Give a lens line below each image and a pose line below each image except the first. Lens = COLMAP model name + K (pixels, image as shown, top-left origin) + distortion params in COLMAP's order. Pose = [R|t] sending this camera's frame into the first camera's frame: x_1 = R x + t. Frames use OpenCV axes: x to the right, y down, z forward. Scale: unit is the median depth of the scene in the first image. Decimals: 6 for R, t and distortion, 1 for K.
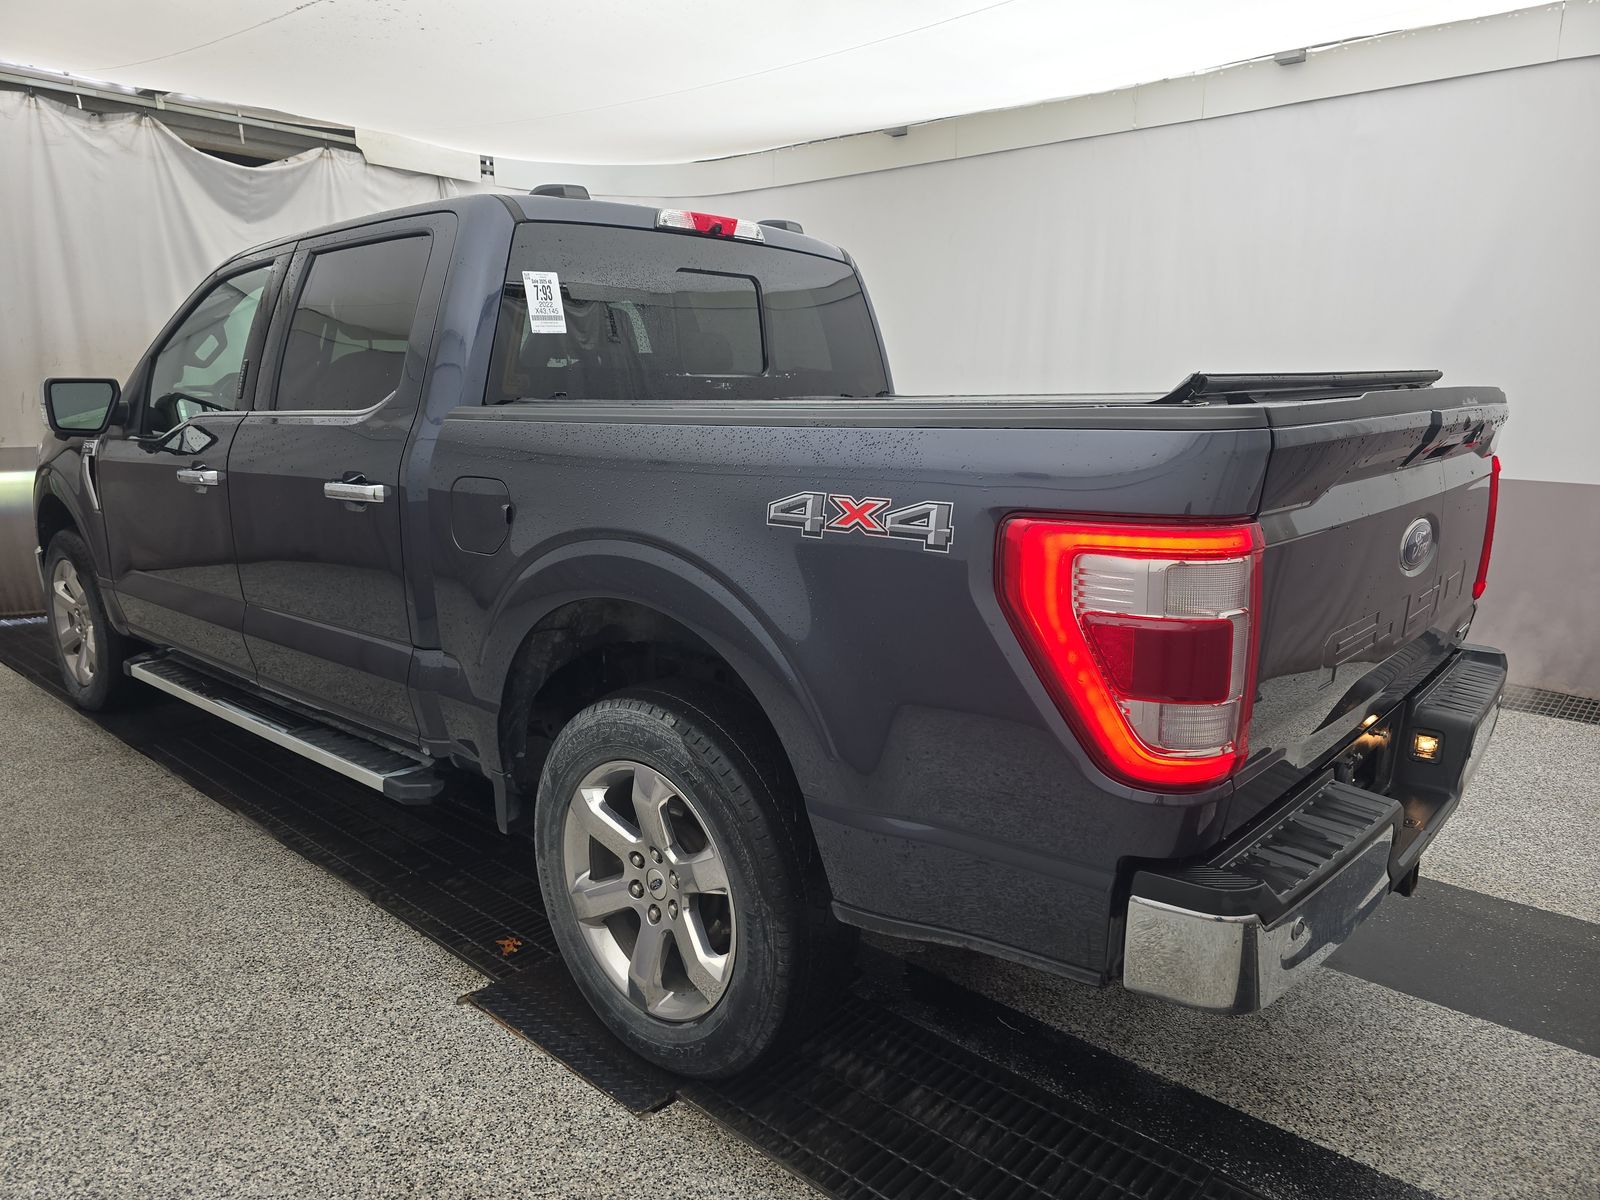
lens RADIAL K [[1075.9, 0, 800.9], [0, 1075.9, 596.1], [0, 0, 1]] dist [0.007291, -0.011674]
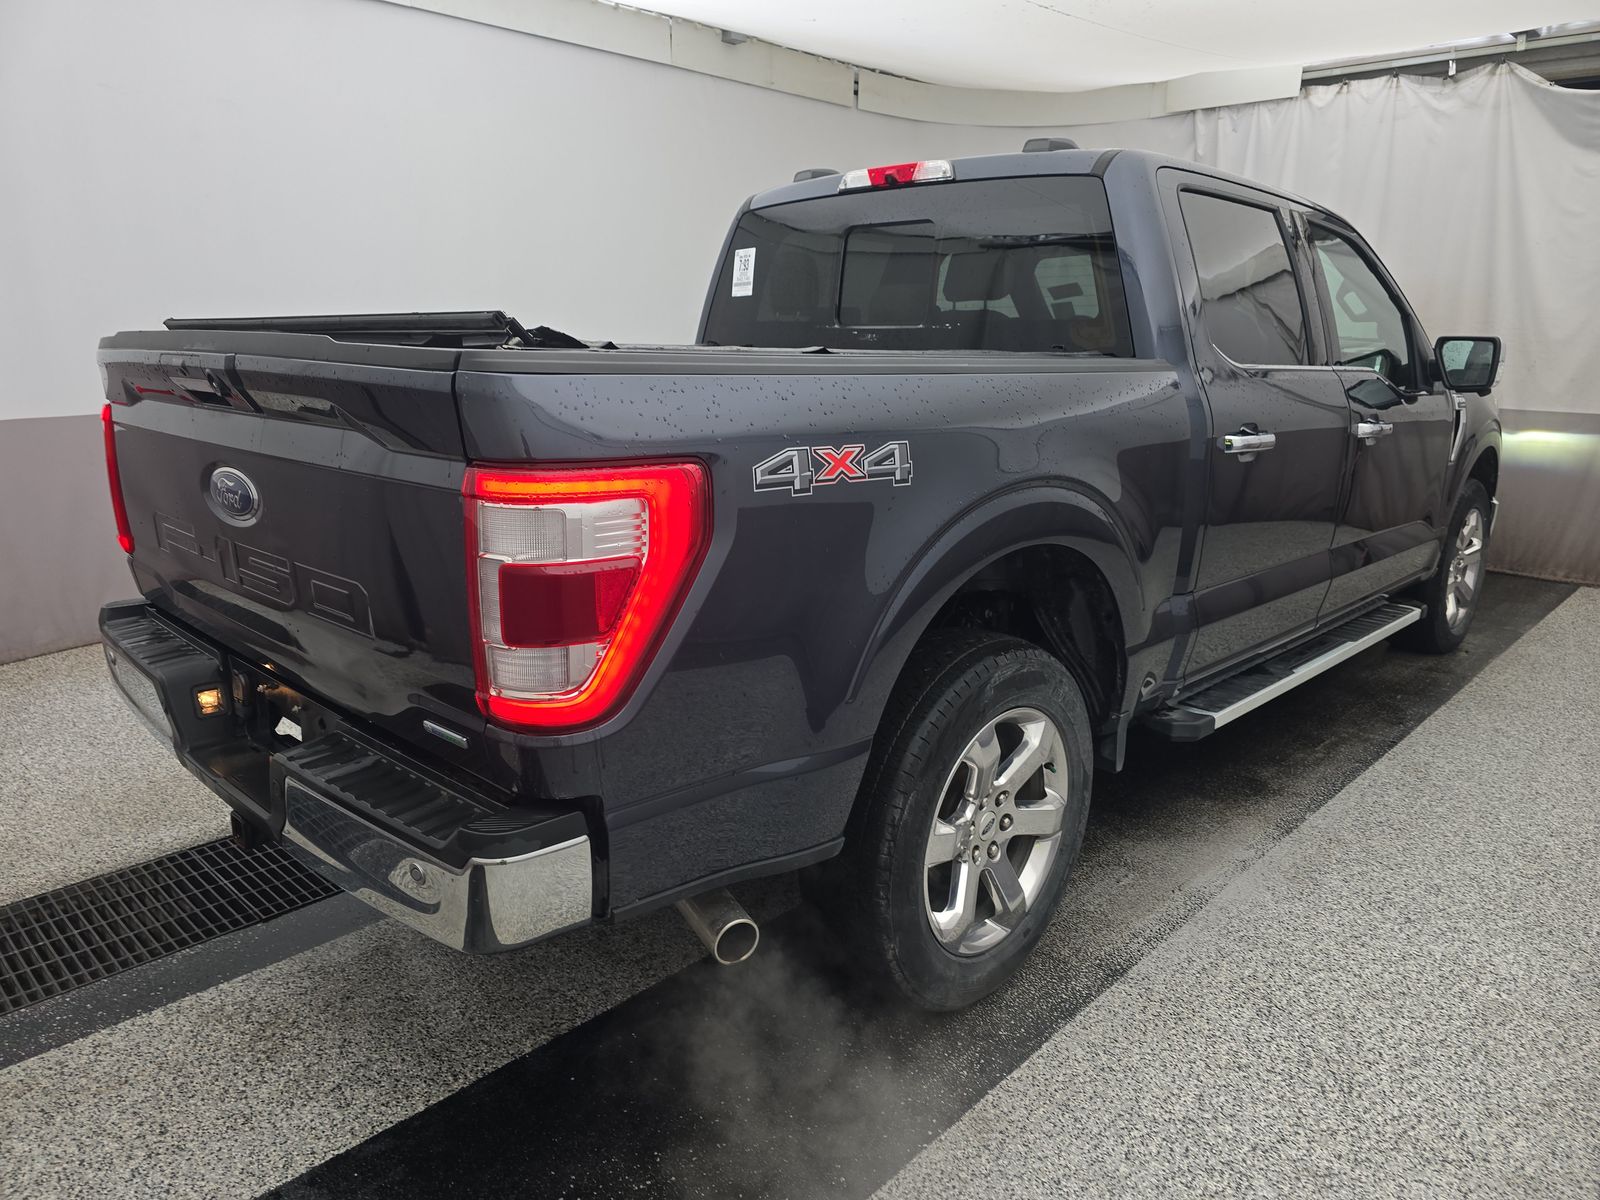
lens RADIAL K [[1075.9, 0, 802.1], [0, 1075.9, 603.7], [0, 0, 1]] dist [0.007291, -0.011674]
pose [[-0.035226, 0.239185, -0.970335, 1.129342], [-0.201493, 0.949299, 0.241314, -0.217517], [0.978856, 0.204016, 0.014754, 1.121133]]
